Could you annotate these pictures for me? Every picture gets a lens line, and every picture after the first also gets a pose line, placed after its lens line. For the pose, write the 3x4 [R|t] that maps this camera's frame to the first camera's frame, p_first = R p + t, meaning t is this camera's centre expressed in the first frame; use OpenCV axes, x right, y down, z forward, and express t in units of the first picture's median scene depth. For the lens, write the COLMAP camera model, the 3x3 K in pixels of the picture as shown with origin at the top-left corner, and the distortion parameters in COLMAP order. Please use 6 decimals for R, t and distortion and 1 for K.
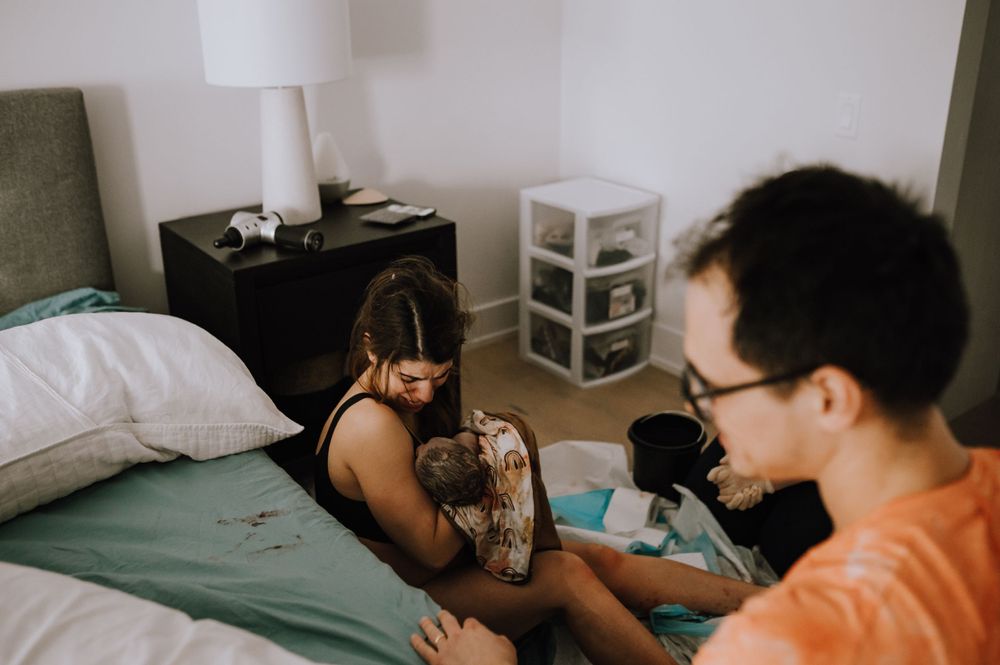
lens RADIAL K [[866.4, 0, 500.0], [0, 866.4, 332.5], [0, 0, 1]] dist [-0.046066, 0.010058]
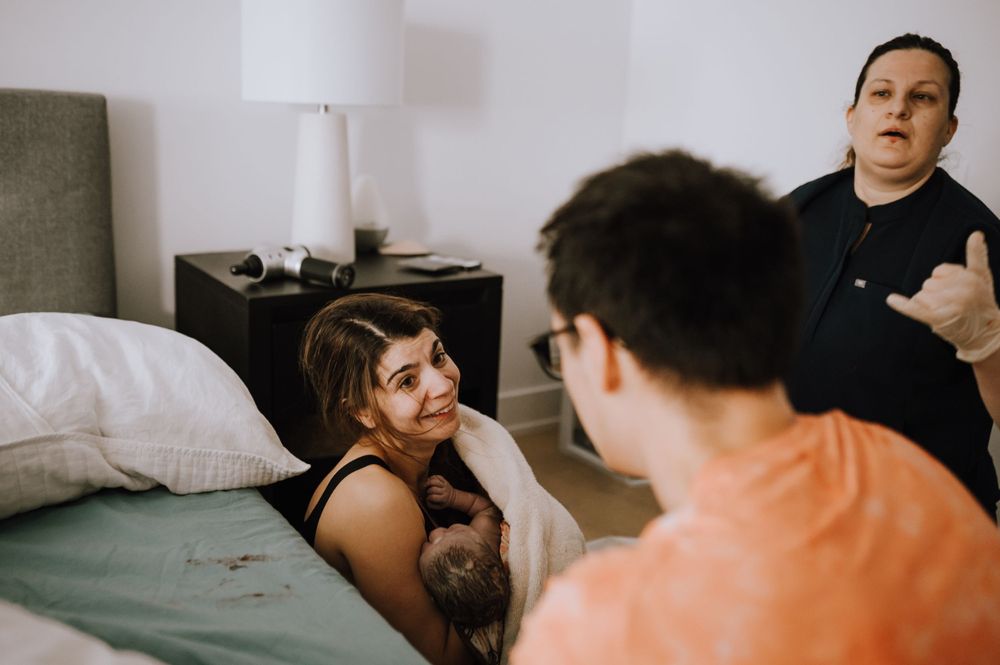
lens RADIAL K [[866.4, 0, 500.0], [0, 866.4, 332.5], [0, 0, 1]] dist [-0.046066, 0.010058]
pose [[0.997921, 0.050481, -0.040071, -0.021889], [-0.056289, 0.985450, -0.160372, 0.107440], [0.031393, 0.162294, 0.986243, 0.180516]]
